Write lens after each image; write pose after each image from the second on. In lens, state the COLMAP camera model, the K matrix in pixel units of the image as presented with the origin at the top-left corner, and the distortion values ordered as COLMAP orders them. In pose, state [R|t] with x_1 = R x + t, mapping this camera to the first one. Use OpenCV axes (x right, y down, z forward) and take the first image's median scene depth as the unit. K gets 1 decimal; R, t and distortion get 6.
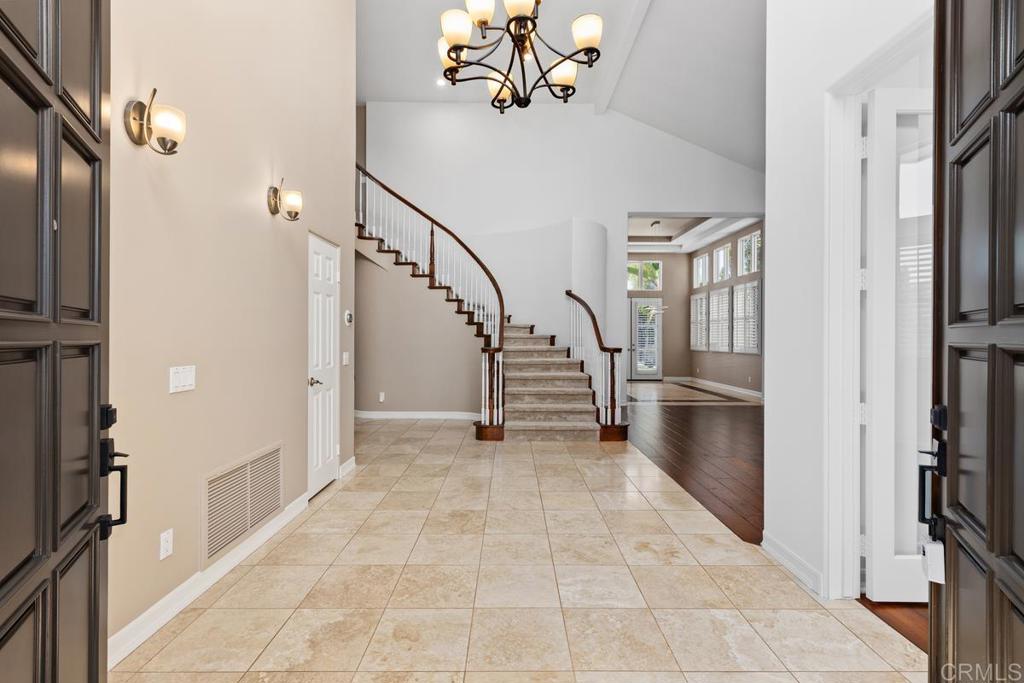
lens RADIAL K [[456.2, 0, 520.2], [0, 456.2, 341.0], [0, 0, 1]] dist [0.001196, 0.000482]
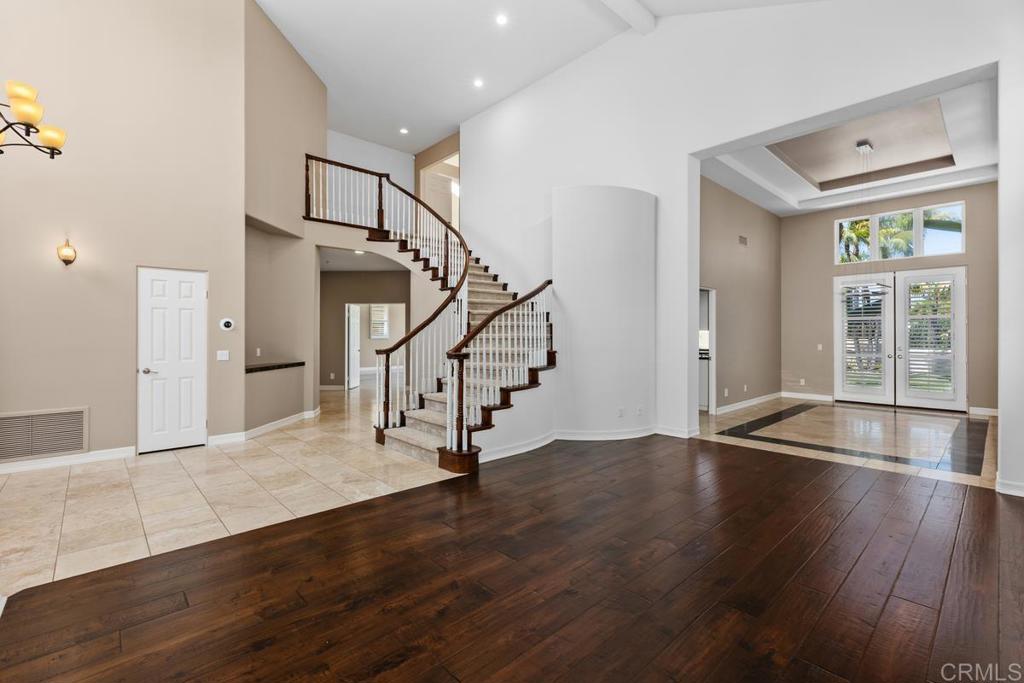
lens RADIAL K [[456.2, 0, 520.9], [0, 456.2, 337.1], [0, 0, 1]] dist [0.001196, 0.000482]
pose [[0.678475, -0.002735, -0.734618, 1.417529], [-0.000643, 0.999990, -0.004318, -0.011452], [0.734623, 0.003402, 0.678467, 0.910802]]
